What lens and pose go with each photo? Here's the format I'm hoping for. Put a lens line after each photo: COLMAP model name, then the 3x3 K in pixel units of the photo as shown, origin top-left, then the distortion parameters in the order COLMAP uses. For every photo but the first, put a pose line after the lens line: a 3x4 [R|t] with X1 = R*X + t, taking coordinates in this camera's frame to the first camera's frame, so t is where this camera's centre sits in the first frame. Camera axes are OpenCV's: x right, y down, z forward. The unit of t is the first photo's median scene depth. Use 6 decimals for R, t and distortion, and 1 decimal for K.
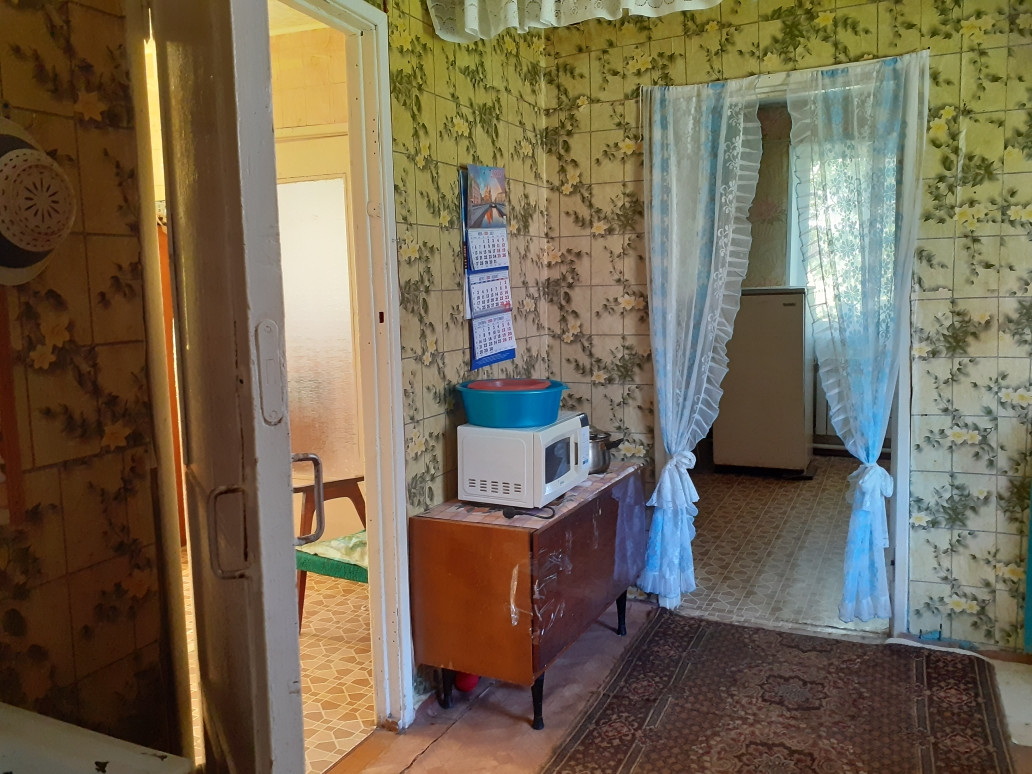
lens RADIAL K [[821.9, 0, 519.9], [0, 821.9, 386.1], [0, 0, 1]] dist [0.063811, -0.101713]
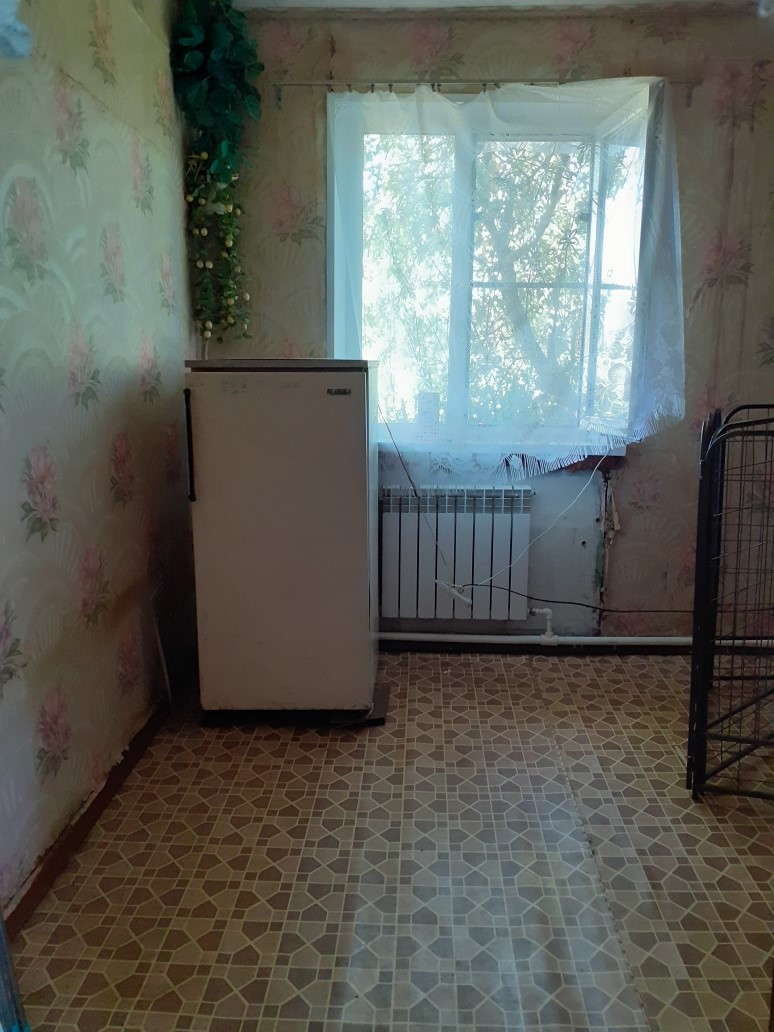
lens RADIAL K [[821.9, 0, 383.0], [0, 821.9, 508.4], [0, 0, 1]] dist [0.063811, -0.101713]
pose [[0.923786, -0.040548, 0.380757, 0.298279], [0.016859, 0.997720, 0.065345, -0.114110], [-0.382538, -0.053946, 0.922363, 0.991598]]
